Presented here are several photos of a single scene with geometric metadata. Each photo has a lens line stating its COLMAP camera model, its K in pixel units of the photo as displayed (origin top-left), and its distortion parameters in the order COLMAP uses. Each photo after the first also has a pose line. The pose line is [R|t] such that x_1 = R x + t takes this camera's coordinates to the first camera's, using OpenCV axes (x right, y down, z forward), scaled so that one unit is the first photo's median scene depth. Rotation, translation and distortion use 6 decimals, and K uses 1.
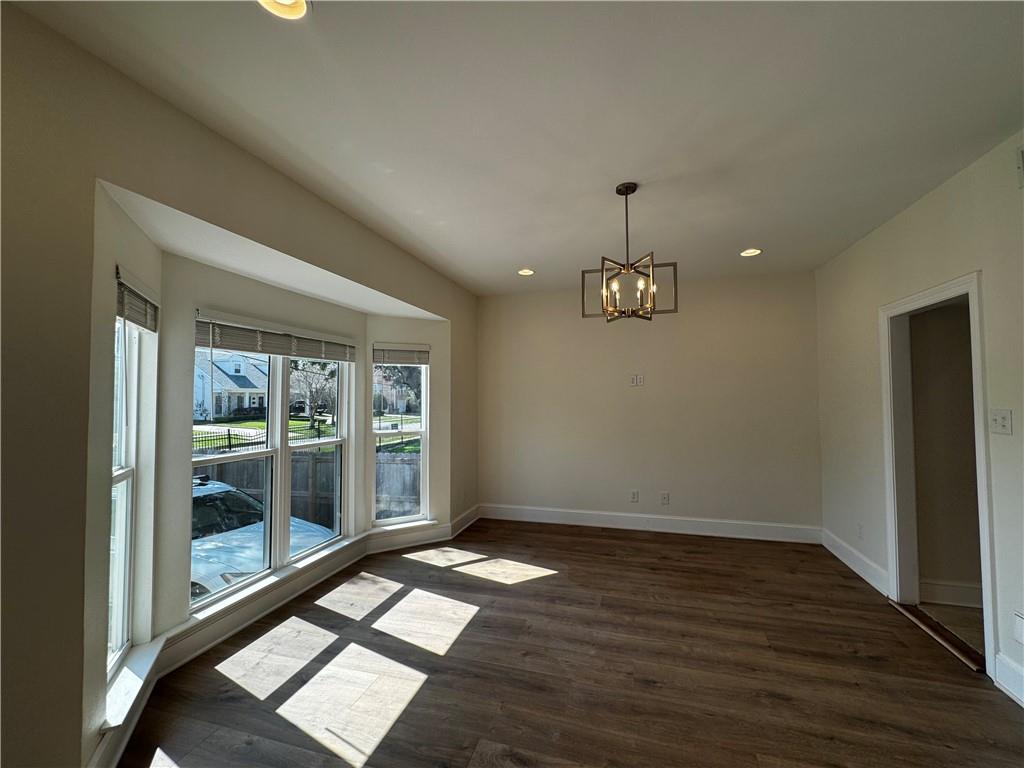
lens RADIAL K [[407.8, 0, 519.8], [0, 407.8, 387.4], [0, 0, 1]] dist [-0.007192, -0.000628]
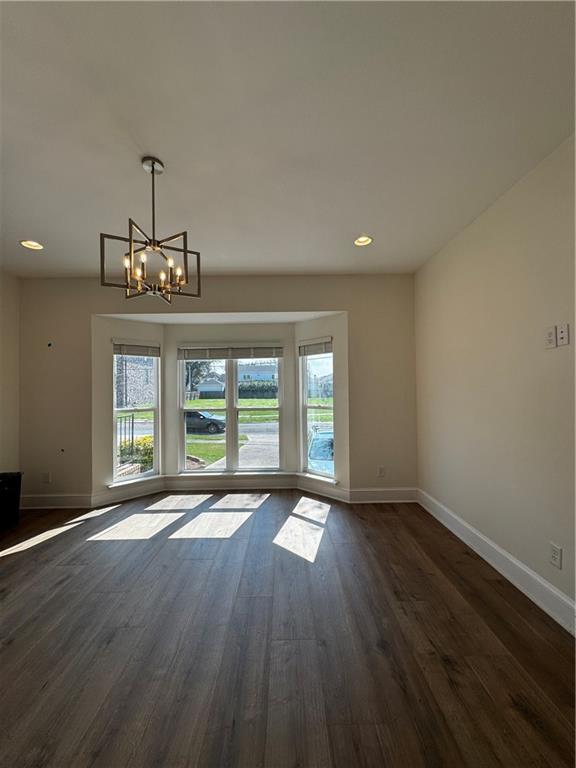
lens RADIAL K [[305.8, 0, 295.0], [0, 305.8, 385.3], [0, 0, 1]] dist [-0.007192, -0.000628]
pose [[0.298002, -0.009460, -0.954518, 0.742979], [0.033971, 0.999423, 0.000701, 0.045040], [0.953961, -0.032635, 0.298151, 0.752476]]
